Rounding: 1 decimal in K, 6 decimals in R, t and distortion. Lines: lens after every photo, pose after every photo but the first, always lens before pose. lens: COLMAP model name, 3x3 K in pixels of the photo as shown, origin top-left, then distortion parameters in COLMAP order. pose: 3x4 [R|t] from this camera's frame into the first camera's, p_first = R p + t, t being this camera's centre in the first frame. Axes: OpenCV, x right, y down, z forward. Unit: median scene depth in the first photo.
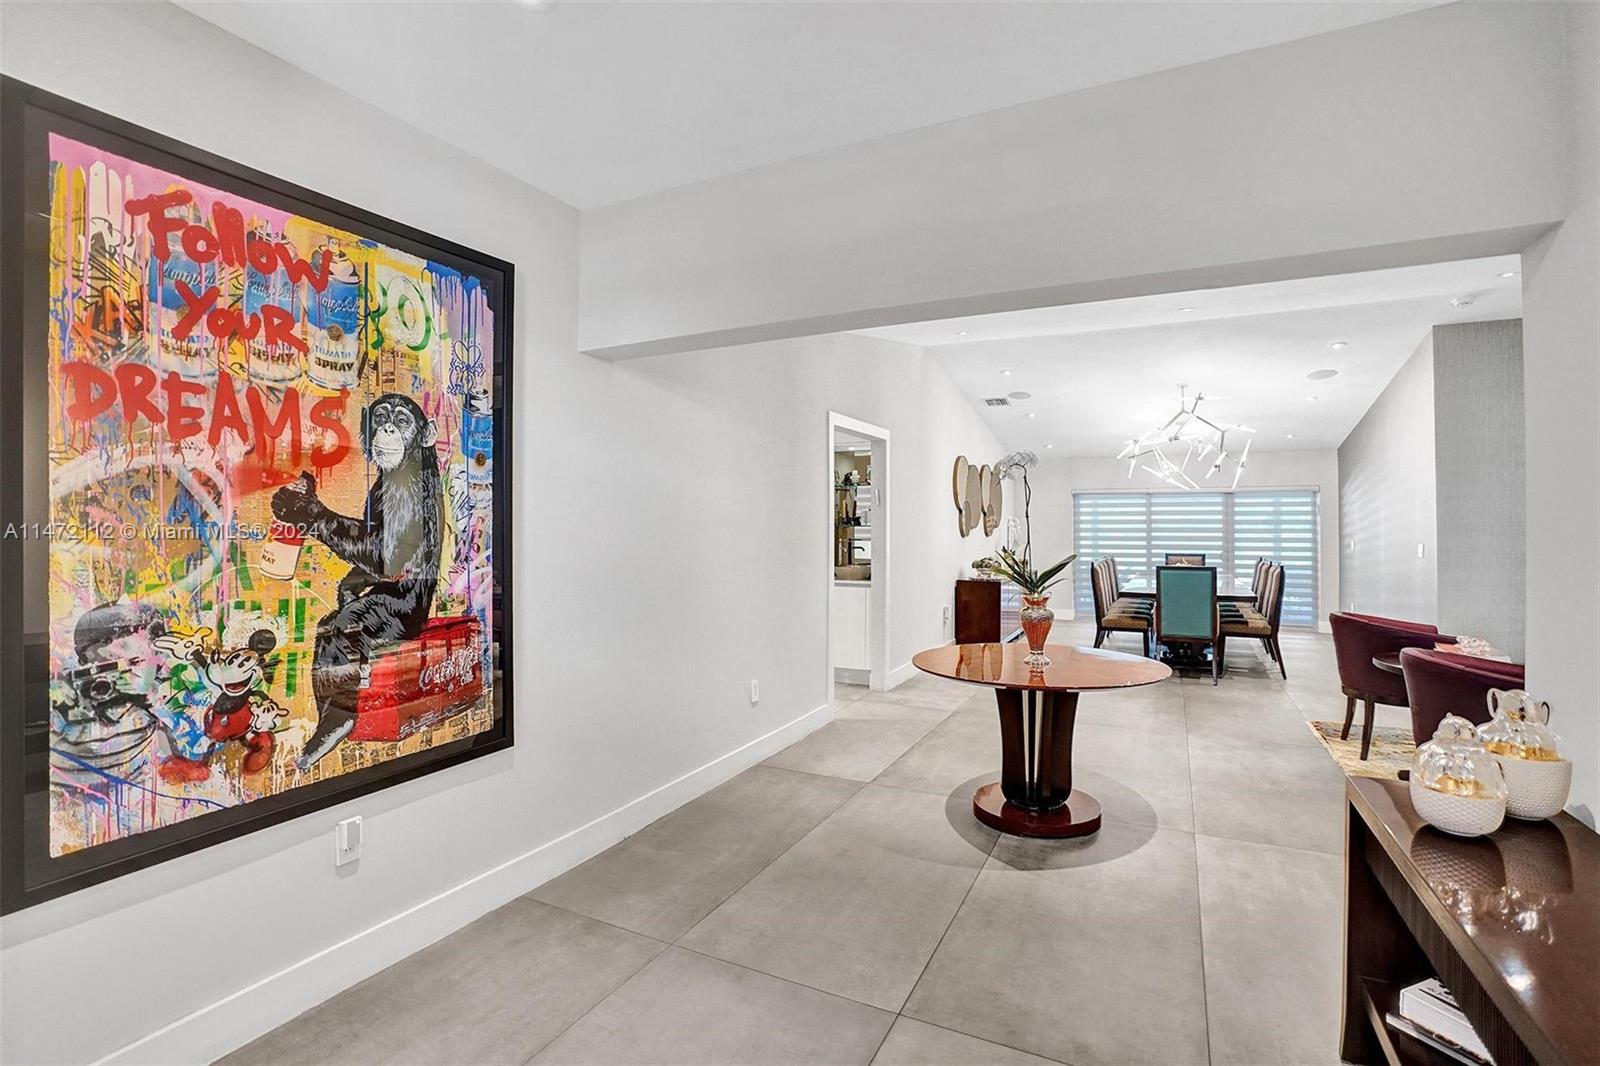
lens RADIAL K [[749.3, 0, 804.4], [0, 749.3, 515.7], [0, 0, 1]] dist [-0.029983, 0.002699]
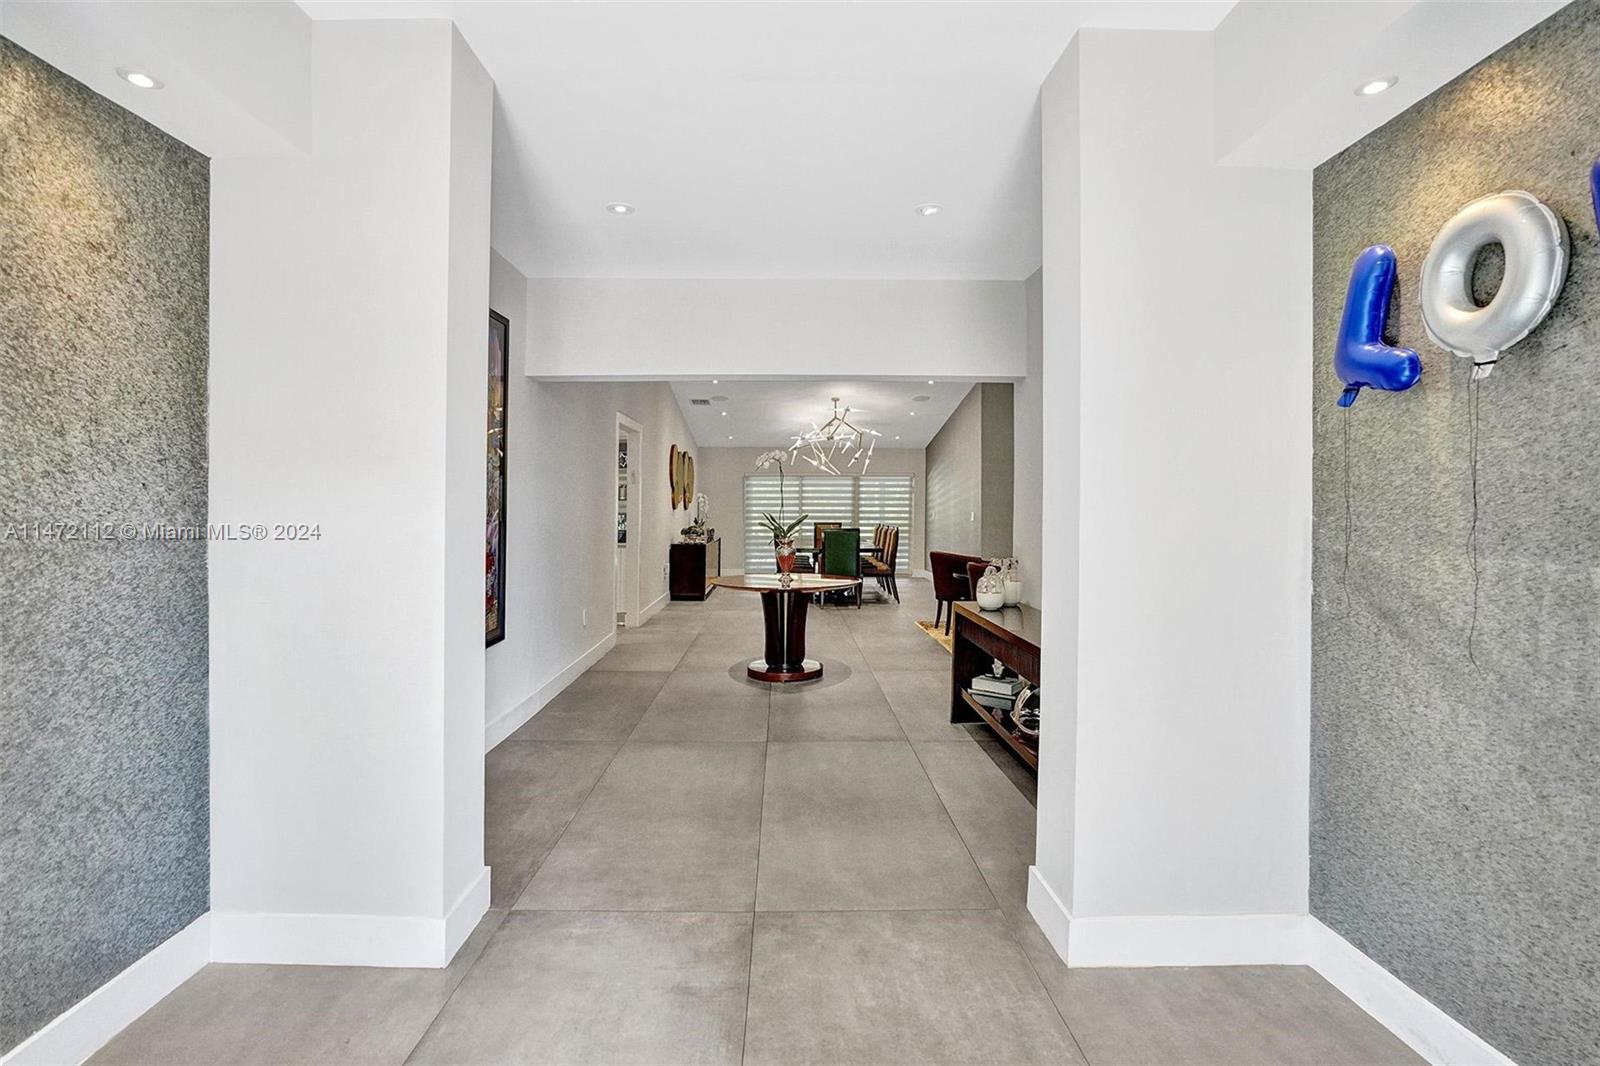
lens RADIAL K [[749.3, 0, 769.4], [0, 749.3, 506.6], [0, 0, 1]] dist [-0.029983, 0.002699]
pose [[0.906509, -0.000435, 0.422187, -0.191907], [-0.005990, 0.999886, 0.013892, 0.006174], [-0.422145, -0.015122, 0.906402, -0.219347]]
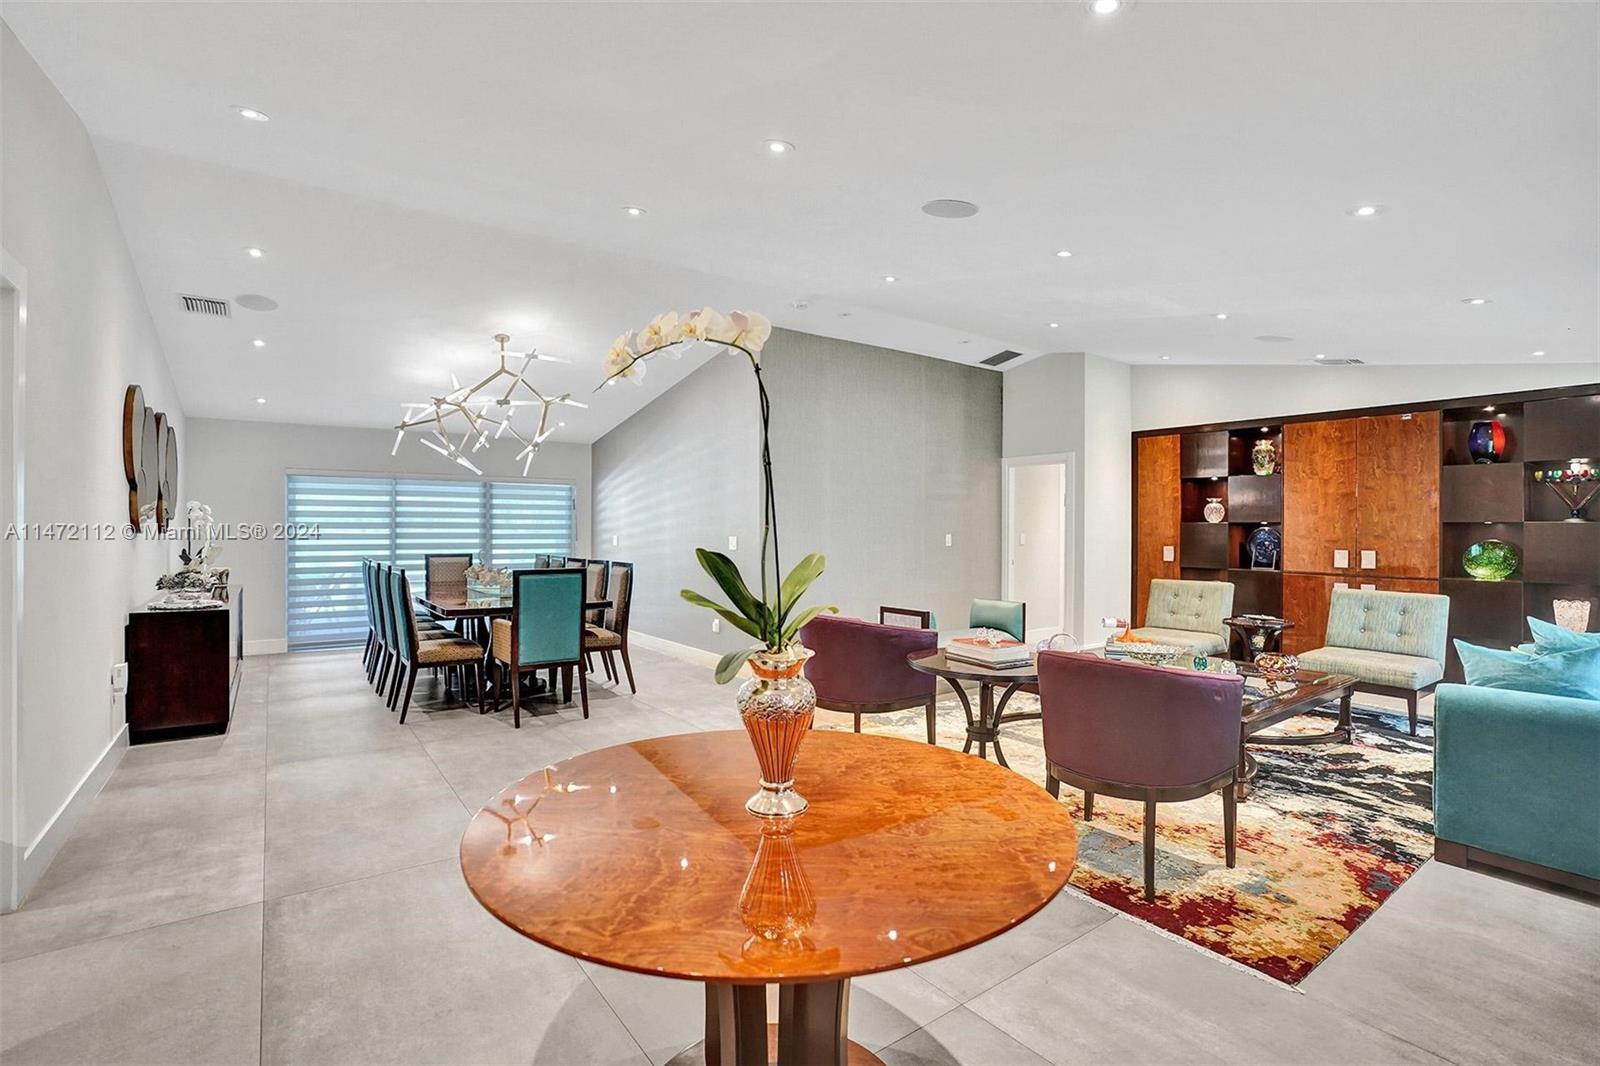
lens RADIAL K [[749.3, 0, 800.3], [0, 749.3, 536.8], [0, 0, 1]] dist [-0.029983, 0.002699]
pose [[0.477750, -0.009844, 0.878440, -0.033178], [-0.014859, 0.999704, 0.019284, 0.013934], [-0.878370, -0.022265, 0.477463, 0.346093]]
